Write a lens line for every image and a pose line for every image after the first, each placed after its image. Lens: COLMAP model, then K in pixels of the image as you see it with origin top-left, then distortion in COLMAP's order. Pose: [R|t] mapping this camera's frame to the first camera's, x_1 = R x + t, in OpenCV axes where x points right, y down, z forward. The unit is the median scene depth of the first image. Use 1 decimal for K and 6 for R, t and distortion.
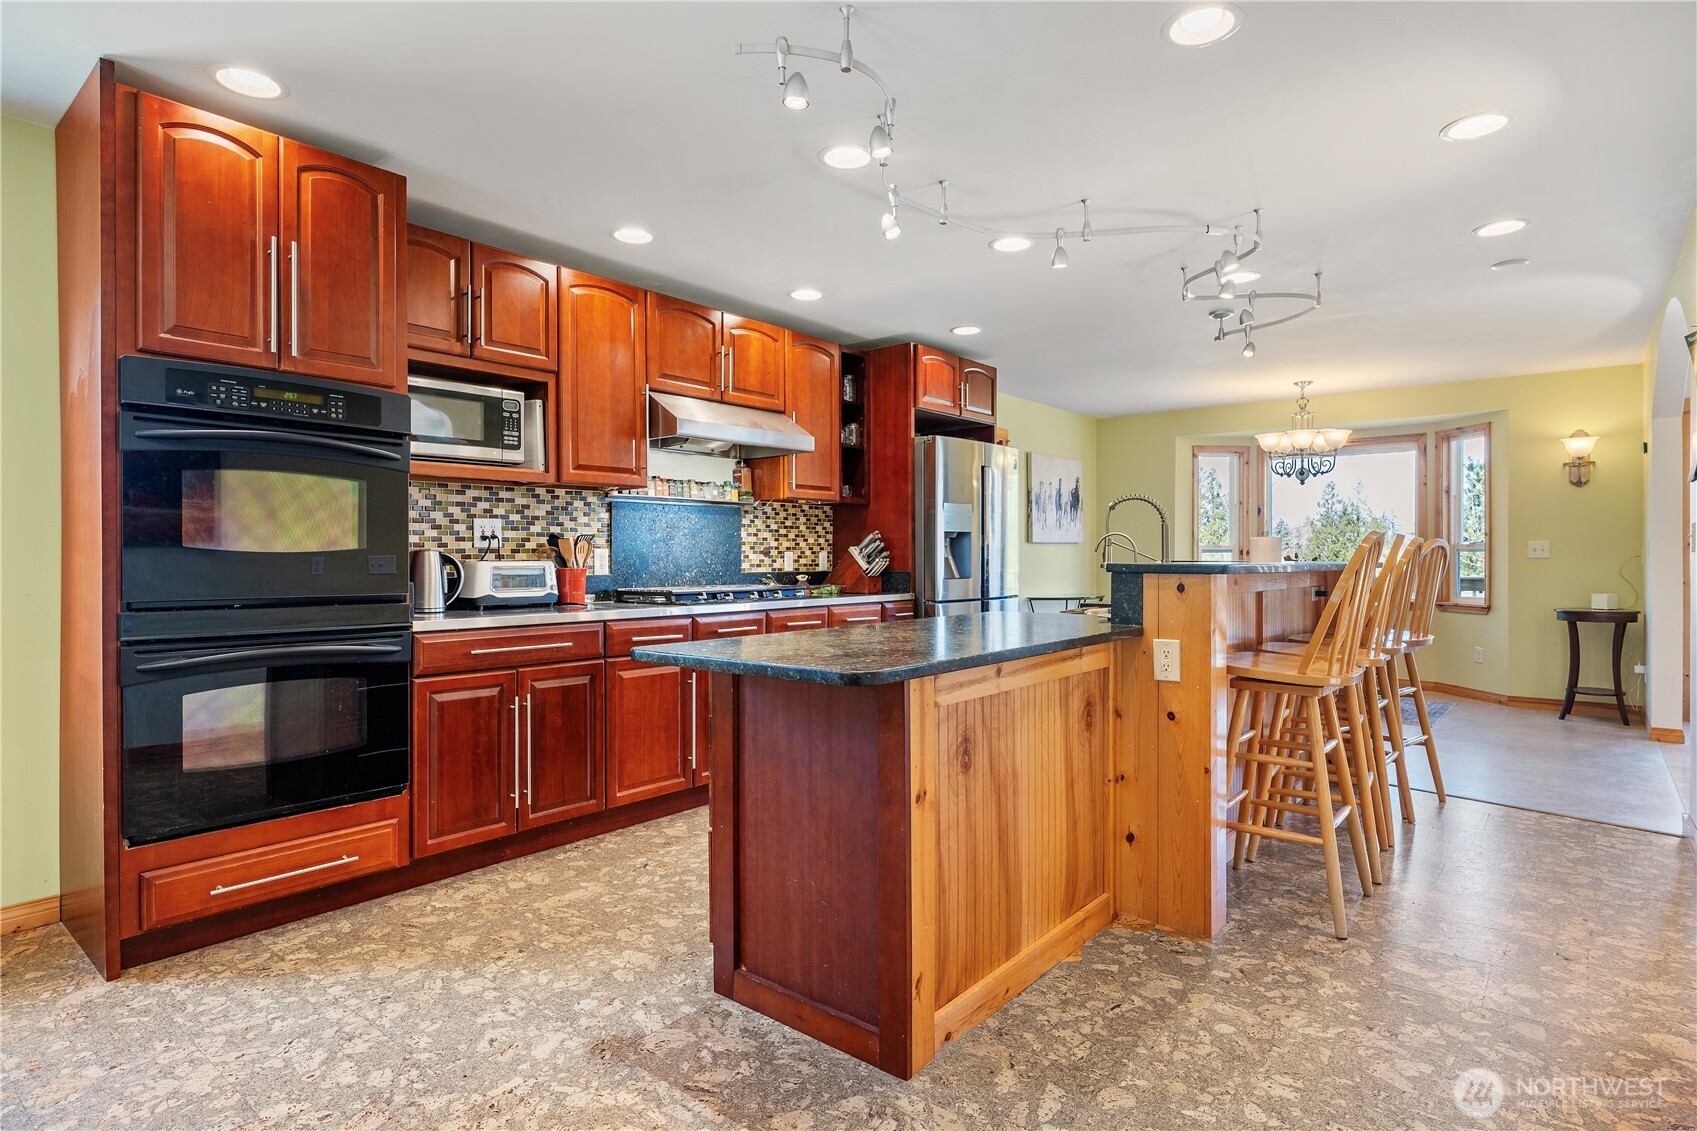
lens RADIAL K [[888.9, 0, 848.5], [0, 888.9, 565.5], [0, 0, 1]] dist [-0.000599, -0.000169]
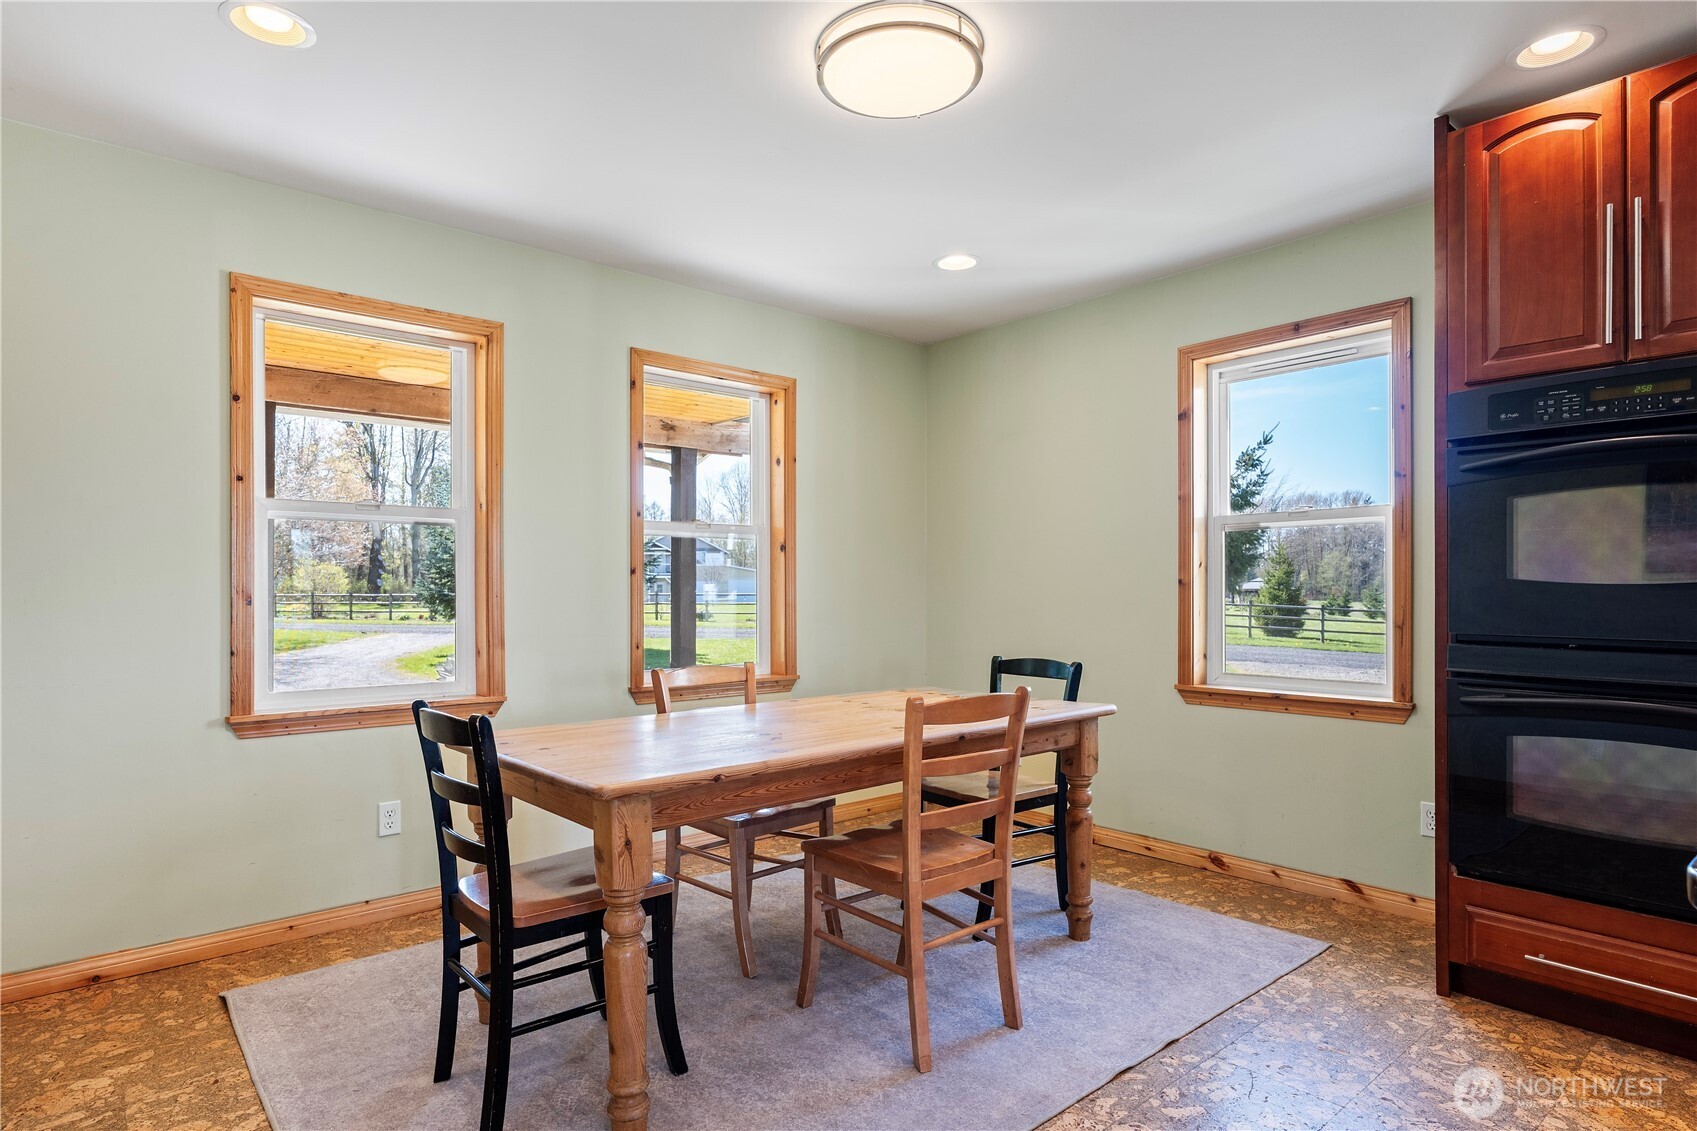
lens RADIAL K [[918.0, 0, 848.5], [0, 918.0, 590.2], [0, 0, 1]] dist [-0.000781, -0.000436]
pose [[-0.166996, 0.001935, -0.985956, 0.329723], [-0.007965, 0.999963, 0.003311, -0.006694], [0.985925, 0.008406, -0.166974, 0.462850]]
